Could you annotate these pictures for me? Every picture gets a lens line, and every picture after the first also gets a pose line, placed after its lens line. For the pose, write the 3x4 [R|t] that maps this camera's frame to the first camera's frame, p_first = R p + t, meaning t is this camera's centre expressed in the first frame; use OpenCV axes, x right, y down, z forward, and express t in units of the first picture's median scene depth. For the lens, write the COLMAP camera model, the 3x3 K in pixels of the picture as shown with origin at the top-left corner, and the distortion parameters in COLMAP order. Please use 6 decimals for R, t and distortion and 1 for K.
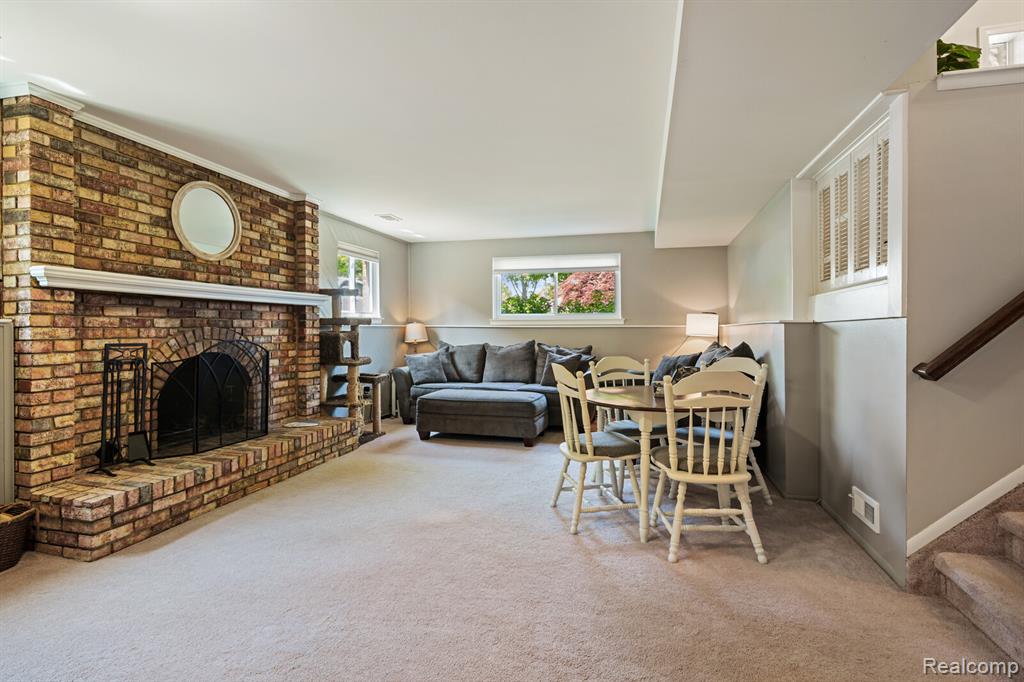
lens RADIAL K [[473.5, 0, 510.3], [0, 473.5, 344.2], [0, 0, 1]] dist [-0.000564, 0.000123]
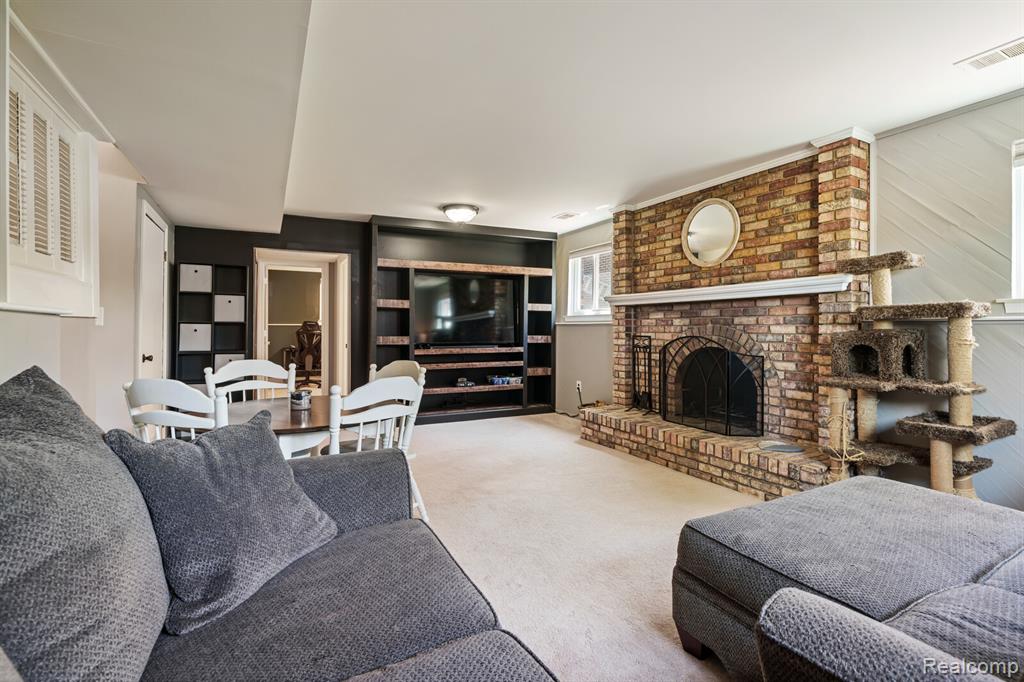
lens RADIAL K [[473.5, 0, 510.3], [0, 473.5, 344.2], [0, 0, 1]] dist [-0.000564, 0.000123]
pose [[-0.728733, 0.023442, -0.684397, 0.503401], [-0.021464, 0.998141, 0.057043, -0.043917], [0.684462, 0.056259, -0.726875, 1.500122]]
